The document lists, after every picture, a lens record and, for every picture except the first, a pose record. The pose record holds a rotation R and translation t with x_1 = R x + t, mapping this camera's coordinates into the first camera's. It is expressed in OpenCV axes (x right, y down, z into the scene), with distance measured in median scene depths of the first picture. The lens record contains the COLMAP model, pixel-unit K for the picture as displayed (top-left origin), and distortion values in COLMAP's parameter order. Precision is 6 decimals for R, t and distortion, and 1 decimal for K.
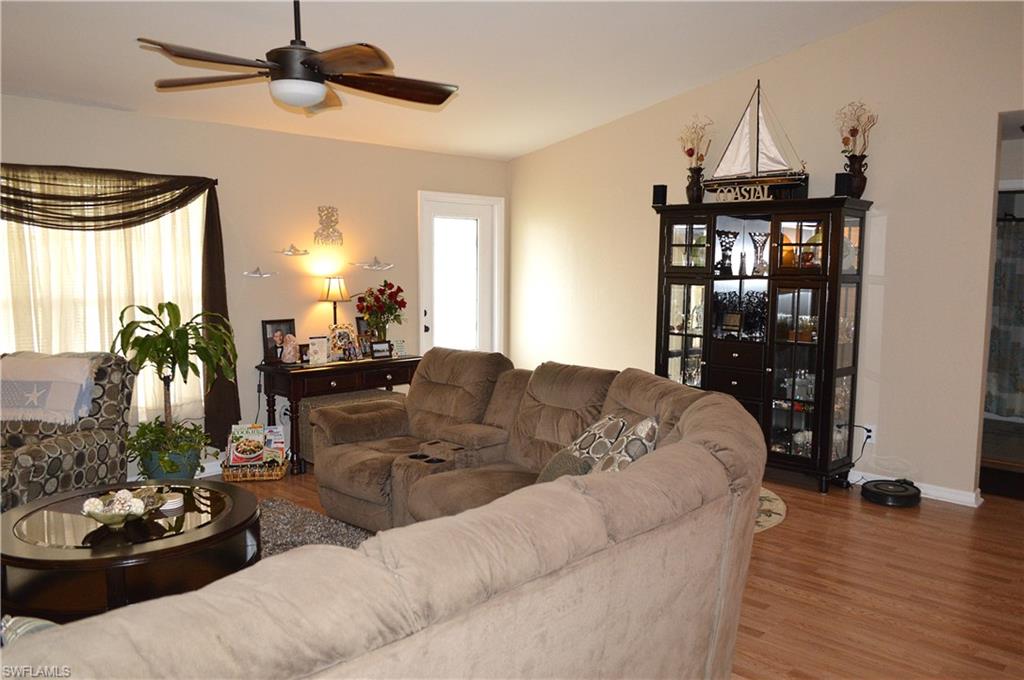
lens RADIAL K [[808.0, 0, 510.5], [0, 808.0, 339.7], [0, 0, 1]] dist [-0.019270, 0.015703]
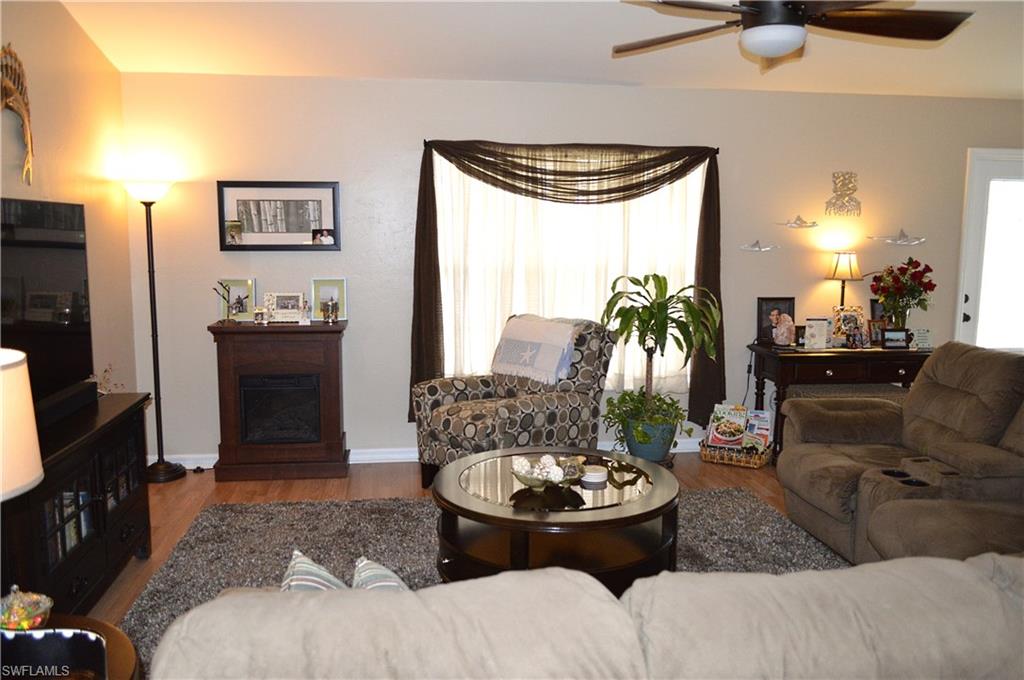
lens RADIAL K [[808.0, 0, 513.5], [0, 808.0, 343.1], [0, 0, 1]] dist [-0.019270, 0.015703]
pose [[0.776184, 0.085849, -0.624634, 0.073105], [-0.063922, 0.996297, 0.057500, -0.007824], [0.627257, -0.004703, 0.778798, 0.108745]]
